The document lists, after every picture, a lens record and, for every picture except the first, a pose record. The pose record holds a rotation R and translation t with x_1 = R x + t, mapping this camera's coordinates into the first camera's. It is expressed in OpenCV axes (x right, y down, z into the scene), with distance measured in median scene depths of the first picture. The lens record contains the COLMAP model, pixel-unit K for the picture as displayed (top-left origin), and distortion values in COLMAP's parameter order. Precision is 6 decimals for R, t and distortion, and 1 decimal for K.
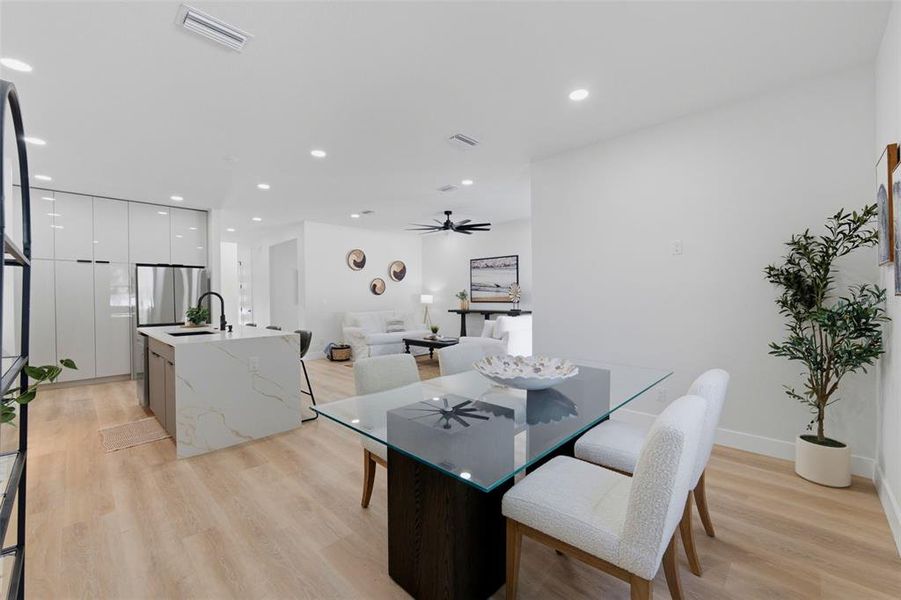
lens RADIAL K [[372.3, 0, 448.4], [0, 372.3, 298.9], [0, 0, 1]] dist [-0.000370, 0.000072]
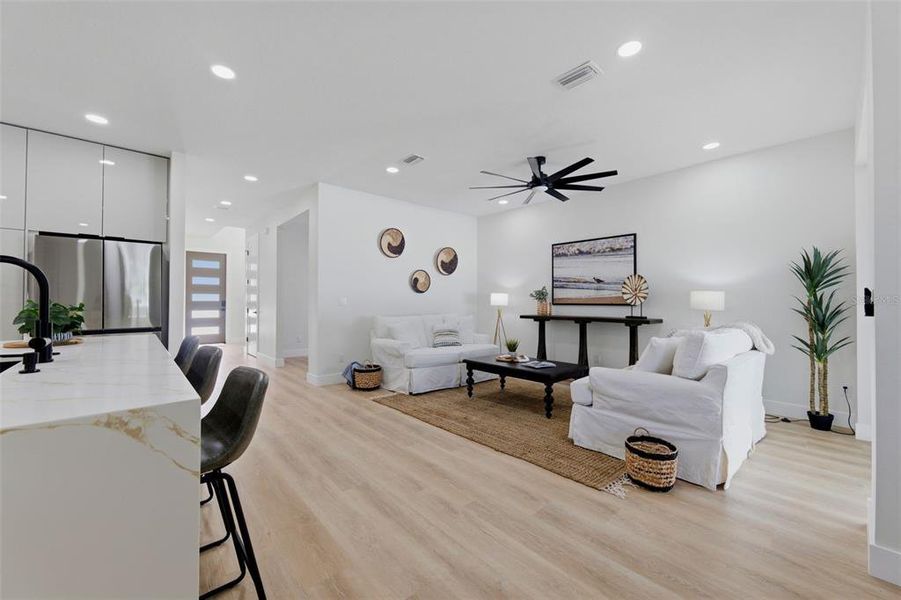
lens RADIAL K [[357.1, 0, 452.1], [0, 357.1, 295.6], [0, 0, 1]] dist [-0.001253, 0.000272]
pose [[0.998039, 0.011700, -0.061493, -0.092681], [-0.013196, 0.999625, -0.023979, 0.011139], [0.061190, 0.024743, 0.997819, 0.341652]]
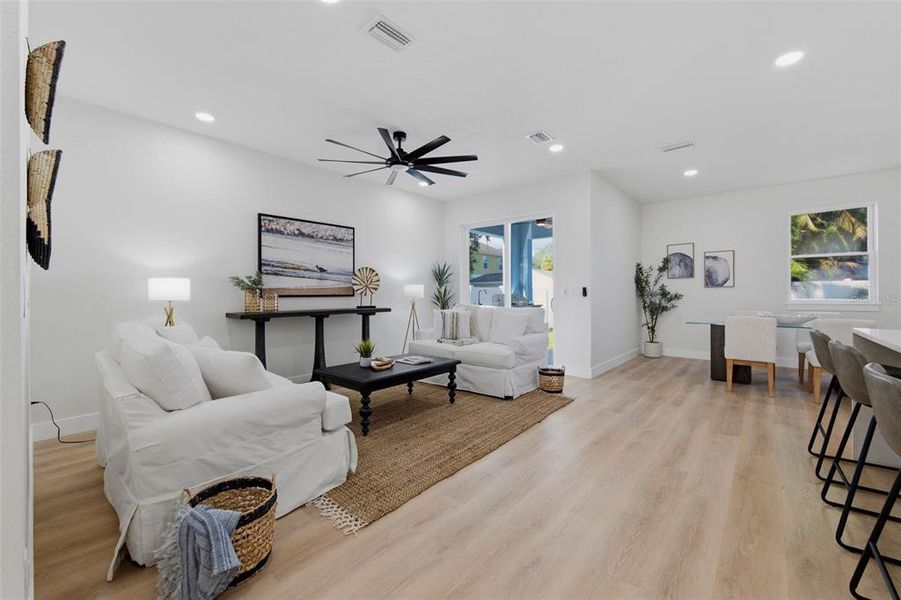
lens RADIAL K [[360.5, 0, 453.0], [0, 360.5, 294.2], [0, 0, 1]] dist [-0.001725, 0.000423]
pose [[-0.068053, 0.003083, 0.997677, -0.474585], [0.012489, 0.999920, -0.002238, 0.009631], [-0.997604, 0.012307, -0.068086, 0.828453]]
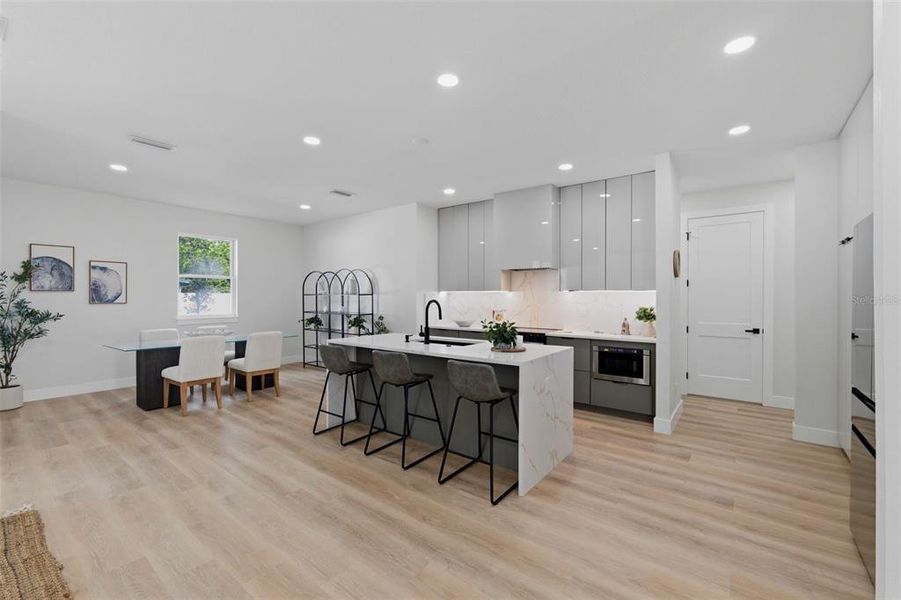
lens RADIAL K [[377.6, 0, 454.9], [0, 377.6, 299.7], [0, 0, 1]] dist [-0.001994, 0.000174]
pose [[-0.992690, 0.004086, -0.120619, -0.288822], [0.002077, 0.999857, 0.016774, -0.017666], [0.120670, 0.016401, -0.992557, 0.968122]]
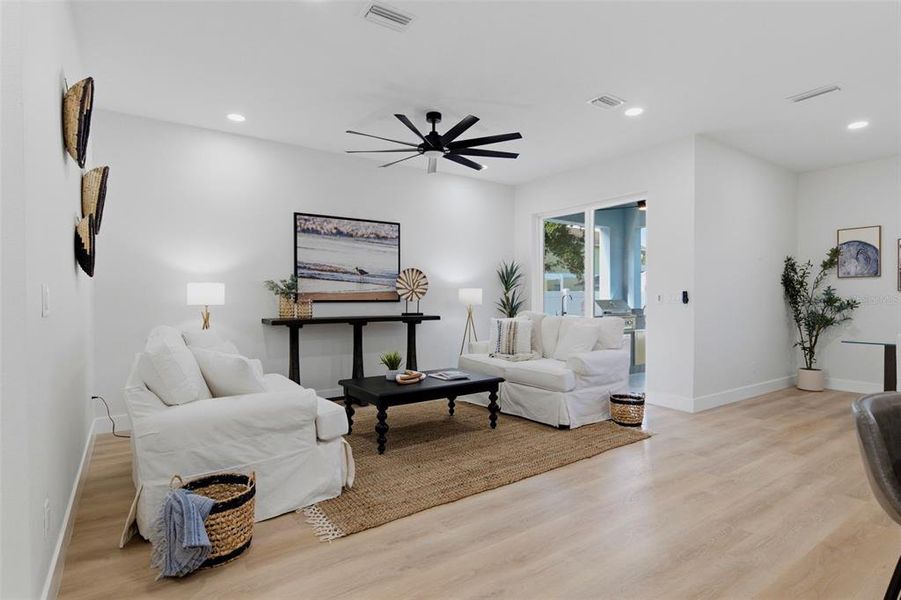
lens RADIAL K [[457.2, 0, 454.5], [0, 457.2, 305.6], [0, 0, 1]] dist [0.002919, 0.000004]
pose [[0.176229, -0.009426, 0.984304, -0.508301], [0.008266, 0.999933, 0.008096, 0.010397], [-0.984314, 0.006709, 0.176295, 0.750509]]
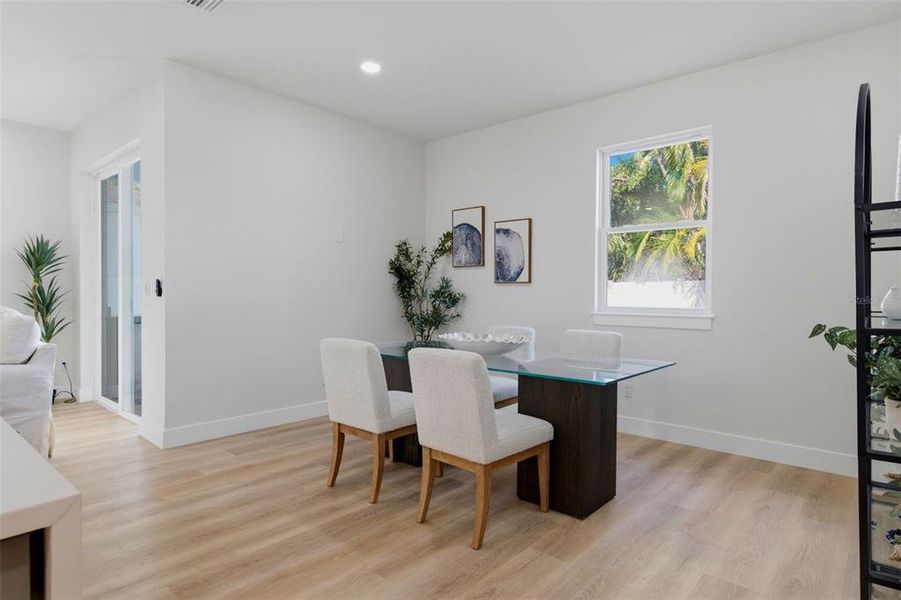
lens RADIAL K [[497.1, 0, 454.6], [0, 497.1, 300.6], [0, 0, 1]] dist [-0.003564, -0.000568]
pose [[-0.062439, -0.010561, 0.997993, -0.345714], [0.003119, 0.999937, 0.010777, 0.014475], [-0.998044, 0.003786, -0.062402, 0.314221]]
